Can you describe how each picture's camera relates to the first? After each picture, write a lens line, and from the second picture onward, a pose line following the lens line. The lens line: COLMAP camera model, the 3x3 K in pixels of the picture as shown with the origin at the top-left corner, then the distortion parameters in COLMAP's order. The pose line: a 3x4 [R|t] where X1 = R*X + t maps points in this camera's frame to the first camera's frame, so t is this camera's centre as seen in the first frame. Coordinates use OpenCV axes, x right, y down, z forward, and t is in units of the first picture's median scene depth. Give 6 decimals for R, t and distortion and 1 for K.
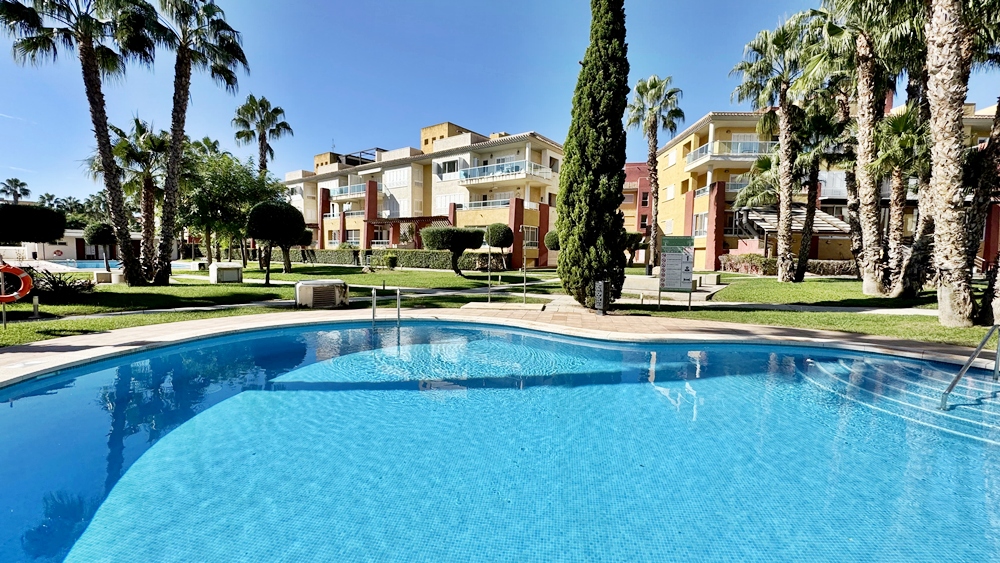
lens RADIAL K [[400.8, 0, 500.0], [0, 400.8, 281.5], [0, 0, 1]] dist [-0.002679, 0.000358]
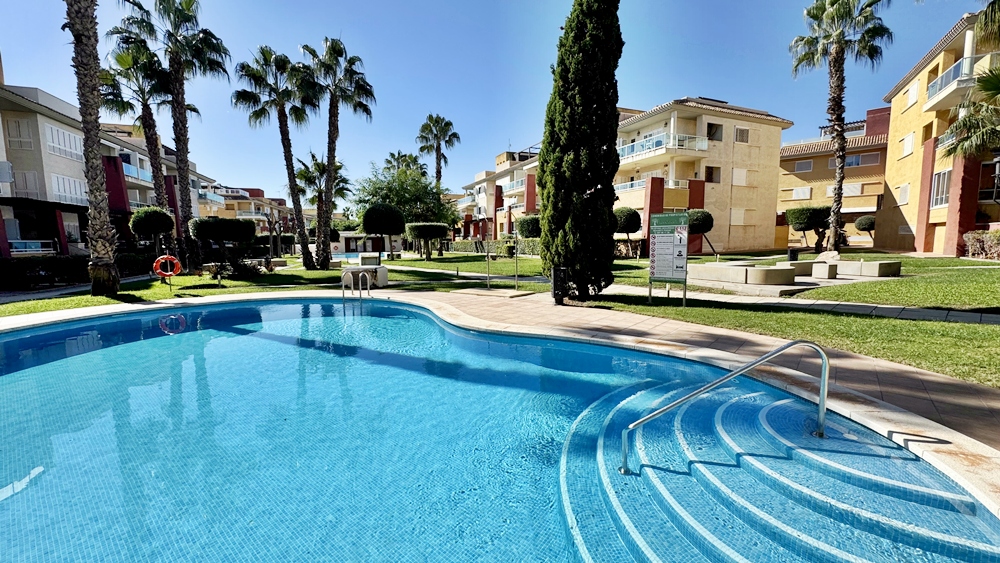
lens RADIAL K [[400.8, 0, 500.0], [0, 400.8, 281.5], [0, 0, 1]] dist [-0.002679, 0.000358]
pose [[0.864368, 0.024469, -0.502264, 0.197568], [-0.010087, 0.999458, 0.031332, 0.000411], [0.502758, -0.022016, 0.864147, 0.047721]]
